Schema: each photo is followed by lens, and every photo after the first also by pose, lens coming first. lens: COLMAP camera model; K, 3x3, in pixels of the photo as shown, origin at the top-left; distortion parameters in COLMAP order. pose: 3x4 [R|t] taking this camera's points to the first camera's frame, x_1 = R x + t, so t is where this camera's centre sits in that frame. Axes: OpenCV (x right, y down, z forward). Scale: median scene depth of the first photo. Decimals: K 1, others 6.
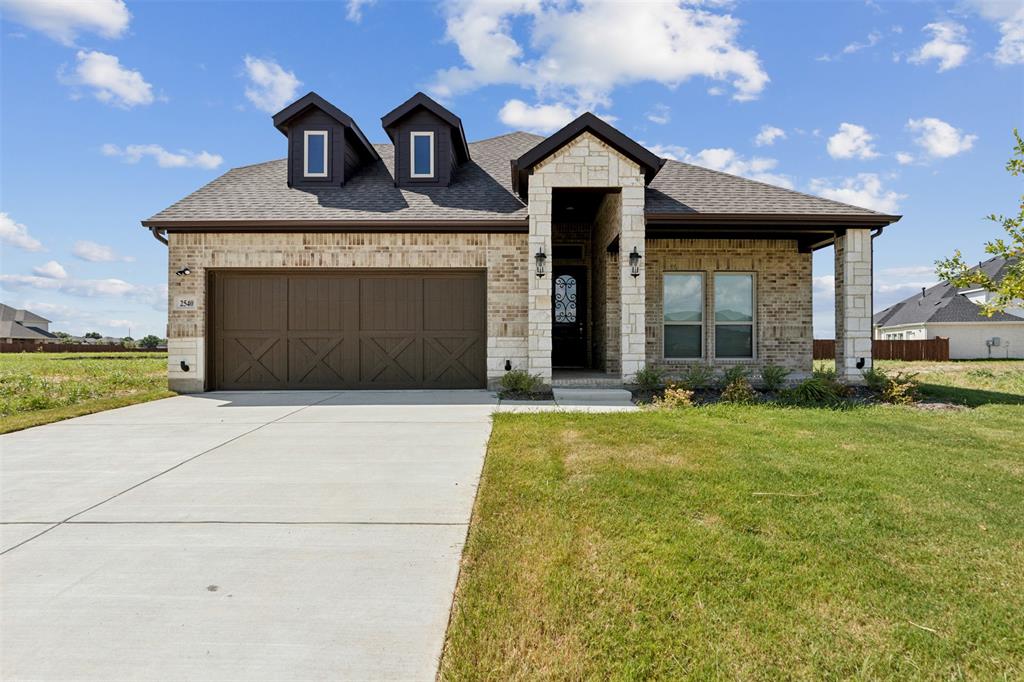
lens RADIAL K [[510.4, 0, 553.4], [0, 510.4, 345.5], [0, 0, 1]] dist [0.001015, 0.000092]
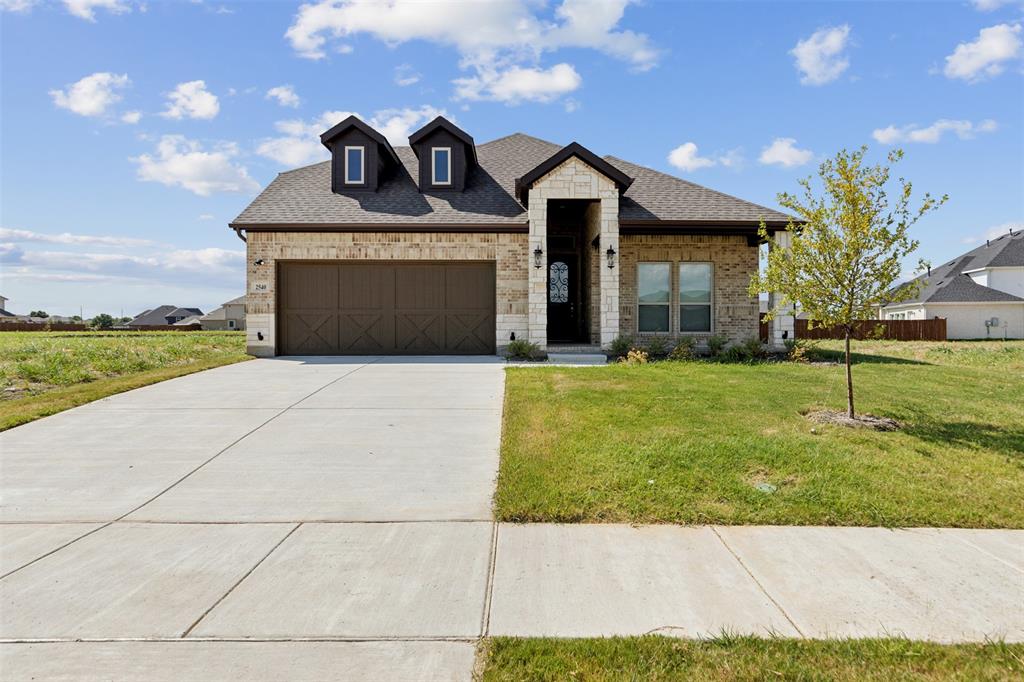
lens RADIAL K [[567.6, 0, 562.6], [0, 567.6, 323.6], [0, 0, 1]] dist [0.001703, -0.000554]
pose [[0.999718, 0.001617, 0.023701, 0.003016], [-0.001496, 0.999986, -0.005113, 0.013976], [-0.023709, 0.005076, 0.999706, -0.424962]]
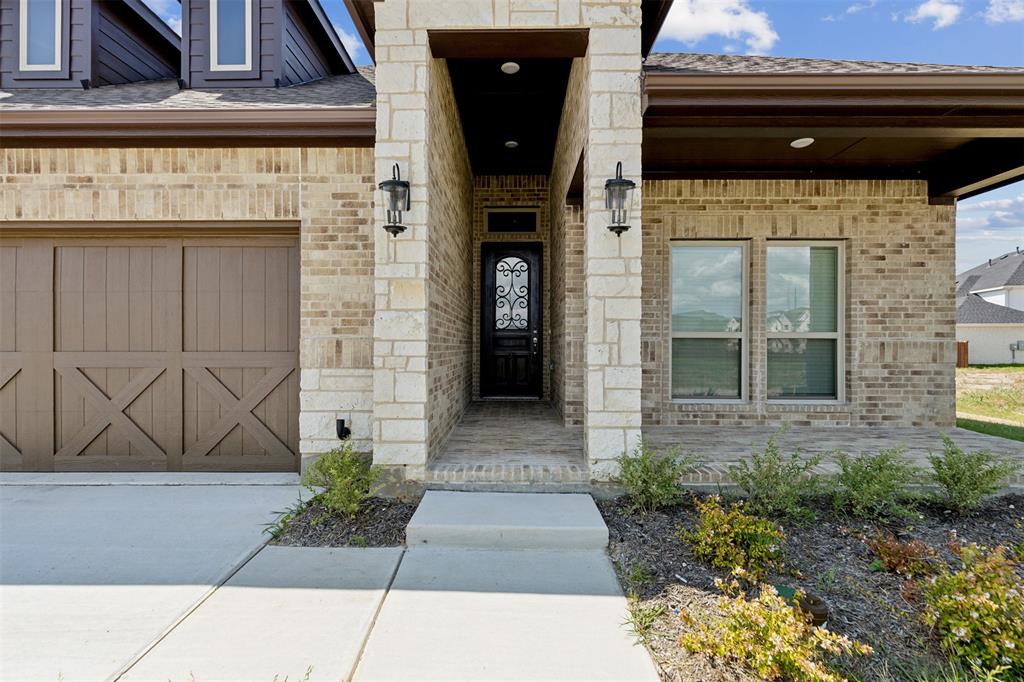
lens RADIAL K [[468.7, 0, 516.8], [0, 468.7, 344.5], [0, 0, 1]] dist [0.003685, -0.000055]
pose [[0.998445, 0.005701, -0.055448, 0.093708], [-0.005436, 0.999973, 0.004932, -0.041755], [0.055475, -0.004623, 0.998449, 0.580316]]
